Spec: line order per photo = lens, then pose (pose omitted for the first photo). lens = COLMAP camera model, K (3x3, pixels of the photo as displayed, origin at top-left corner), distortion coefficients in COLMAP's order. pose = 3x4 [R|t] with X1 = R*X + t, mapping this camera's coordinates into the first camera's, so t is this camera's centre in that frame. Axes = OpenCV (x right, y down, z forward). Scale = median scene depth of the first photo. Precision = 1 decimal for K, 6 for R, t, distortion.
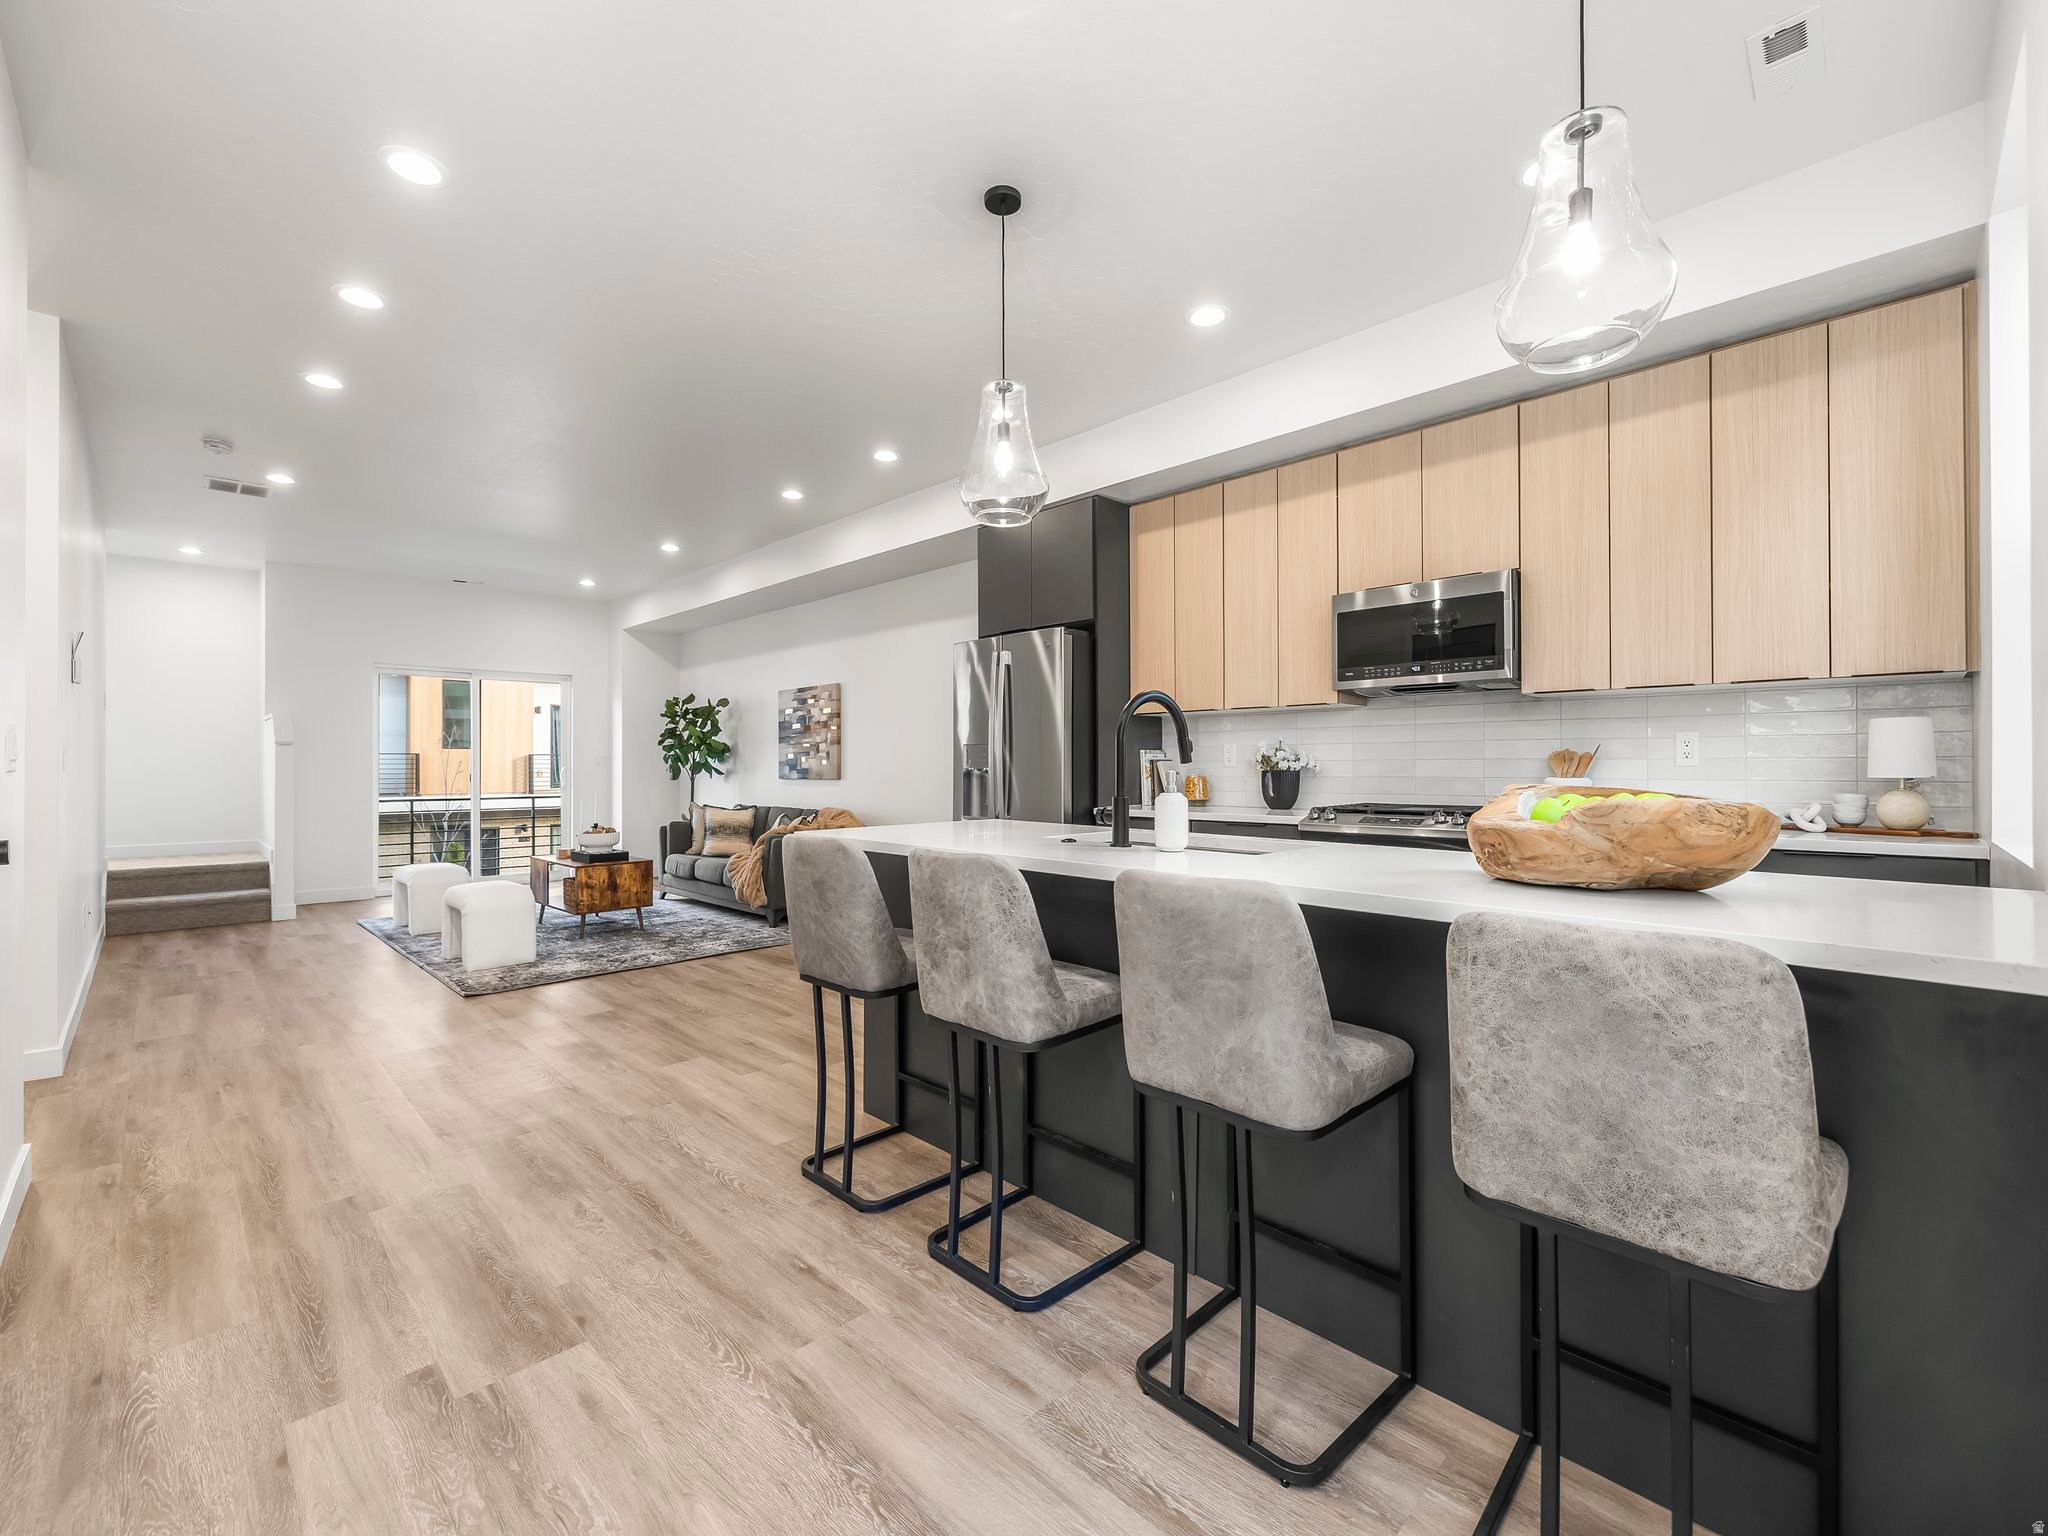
lens RADIAL K [[873.4, 0, 1015.6], [0, 873.4, 757.7], [0, 0, 1]] dist [-0.000411, 0.000730]
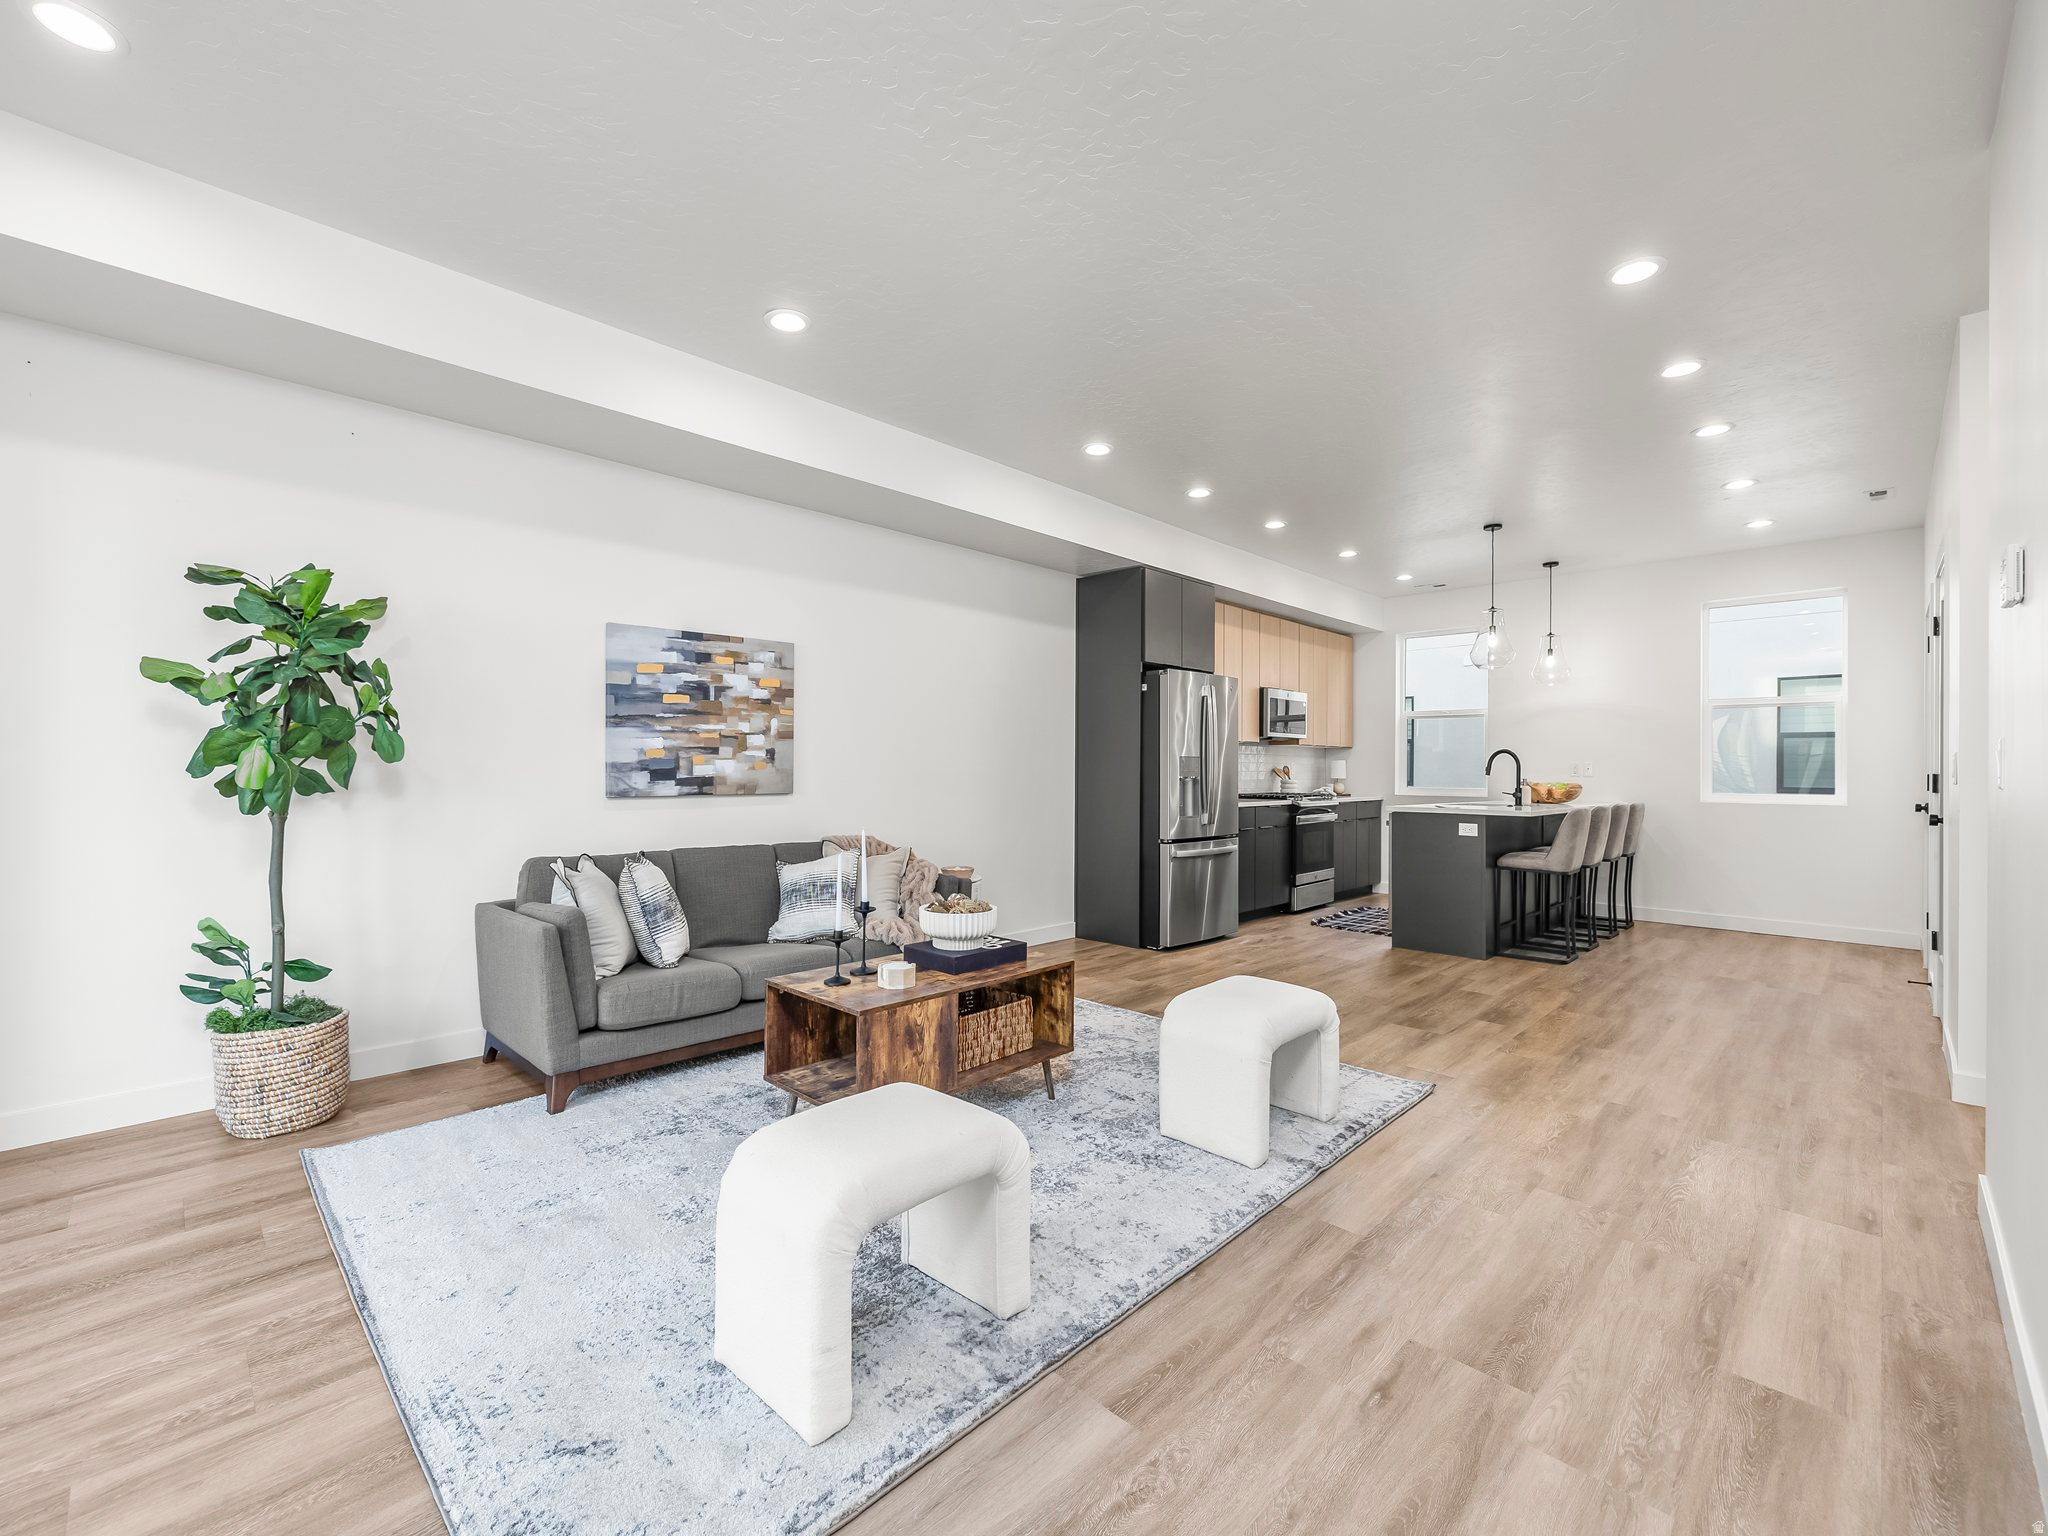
lens RADIAL K [[873.4, 0, 1000.4], [0, 873.4, 767.1], [0, 0, 1]] dist [-0.000411, 0.000730]
pose [[-0.003531, 0.004722, 0.999983, -1.850992], [-0.015653, 0.999866, -0.004777, 0.013527], [-0.999871, -0.015669, -0.003456, 1.854419]]
